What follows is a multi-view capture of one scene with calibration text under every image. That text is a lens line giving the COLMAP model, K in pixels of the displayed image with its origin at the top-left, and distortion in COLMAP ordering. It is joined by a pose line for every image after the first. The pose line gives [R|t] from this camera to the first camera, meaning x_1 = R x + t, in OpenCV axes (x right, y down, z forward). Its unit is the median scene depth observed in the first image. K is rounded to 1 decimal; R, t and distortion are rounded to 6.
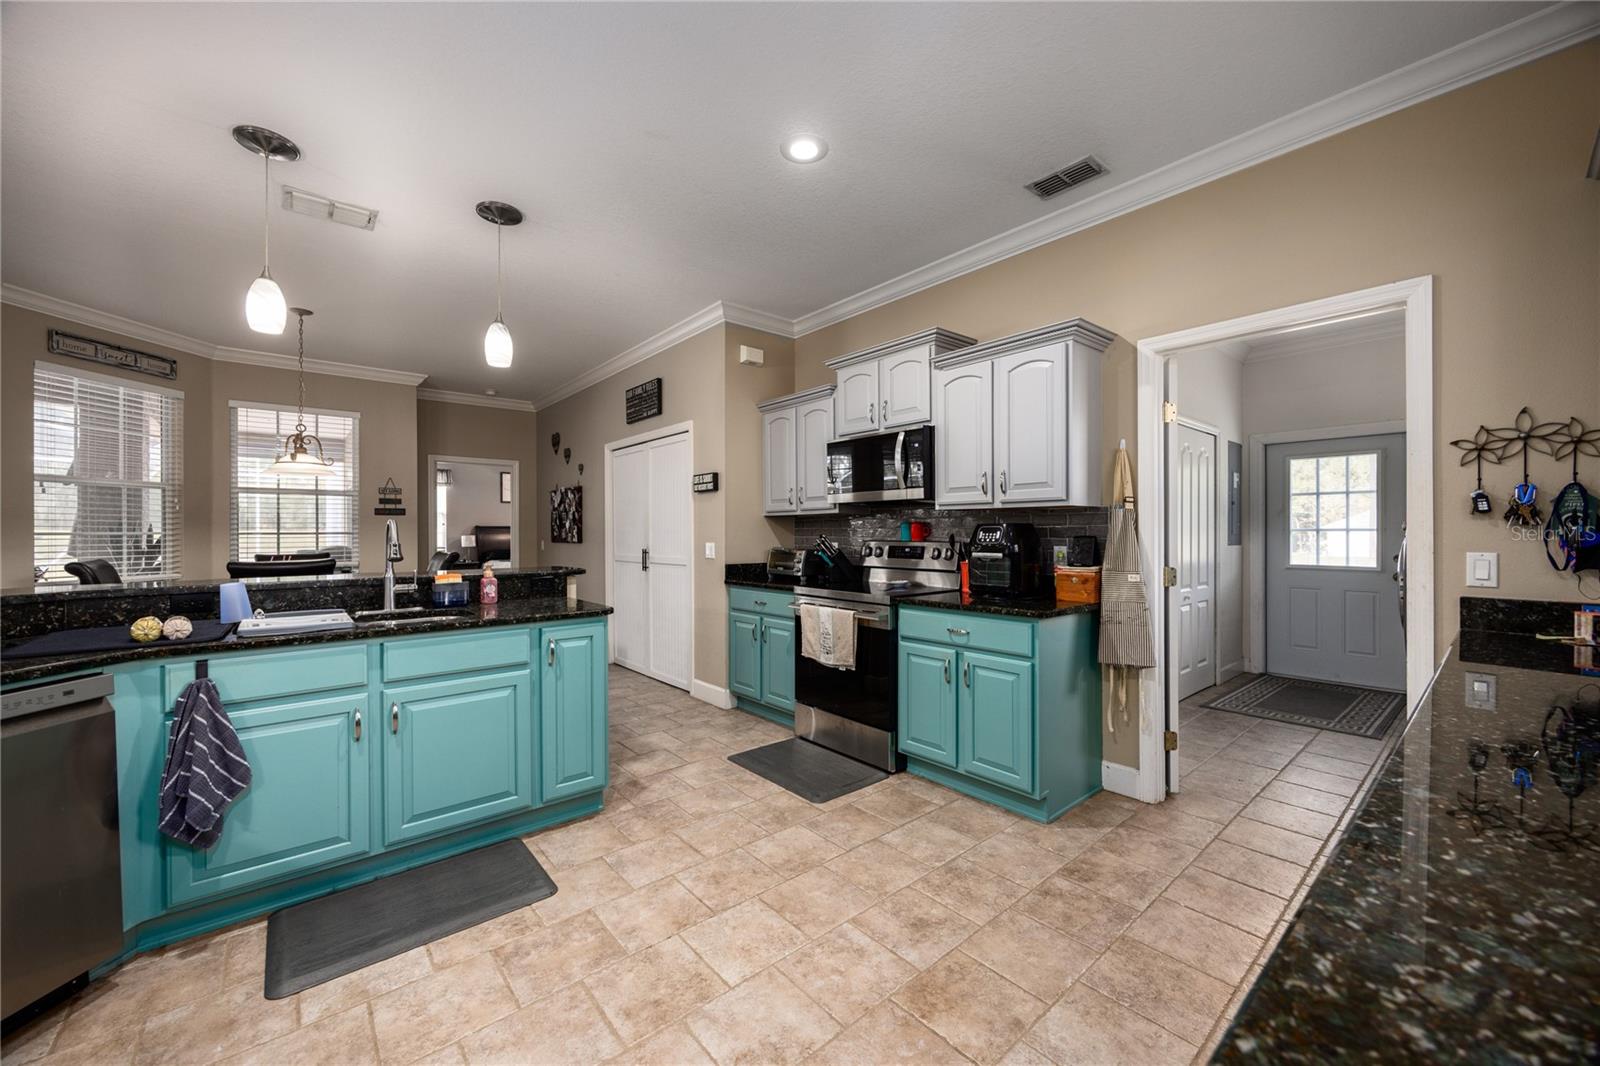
lens RADIAL K [[611.5, 0, 795.4], [0, 611.5, 534.4], [0, 0, 1]] dist [-0.000339, -0.000073]
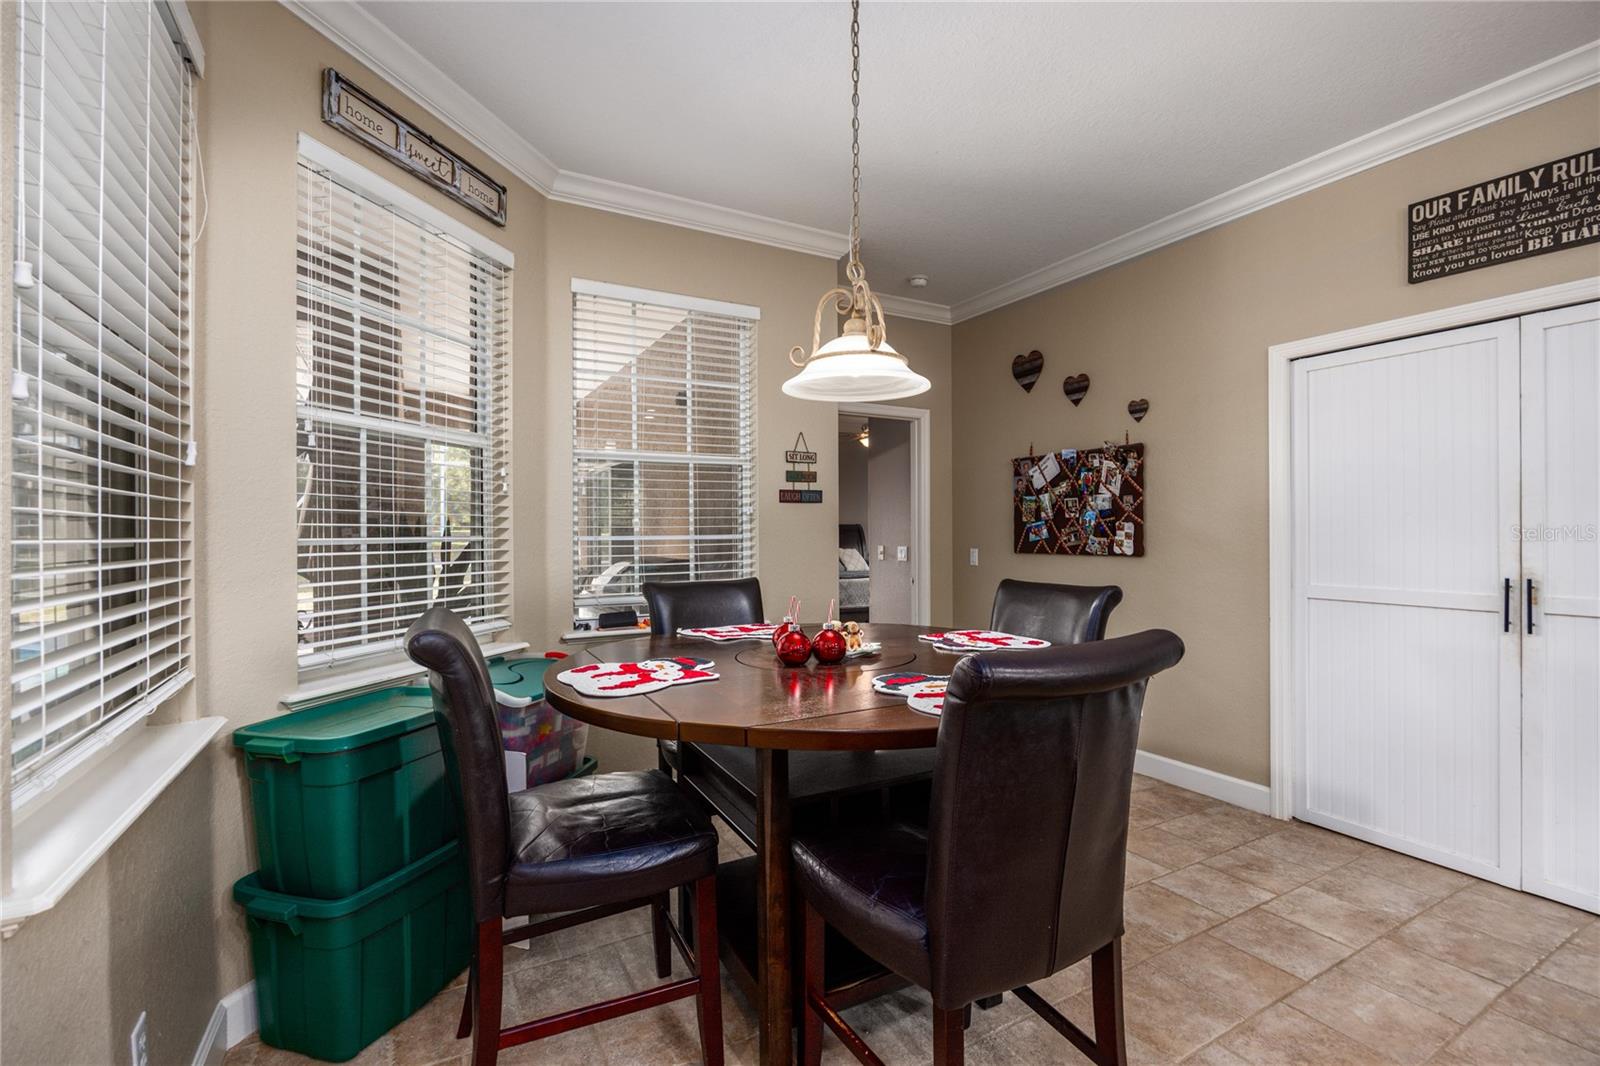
lens RADIAL K [[713.7, 0, 800.7], [0, 713.7, 533.6], [0, 0, 1]] dist [-0.008755, 0.000775]
pose [[0.982157, 0.001370, -0.188059, -0.677078], [-0.001153, 0.999999, 0.001268, -0.006965], [0.188060, -0.001029, 0.982157, 0.486053]]
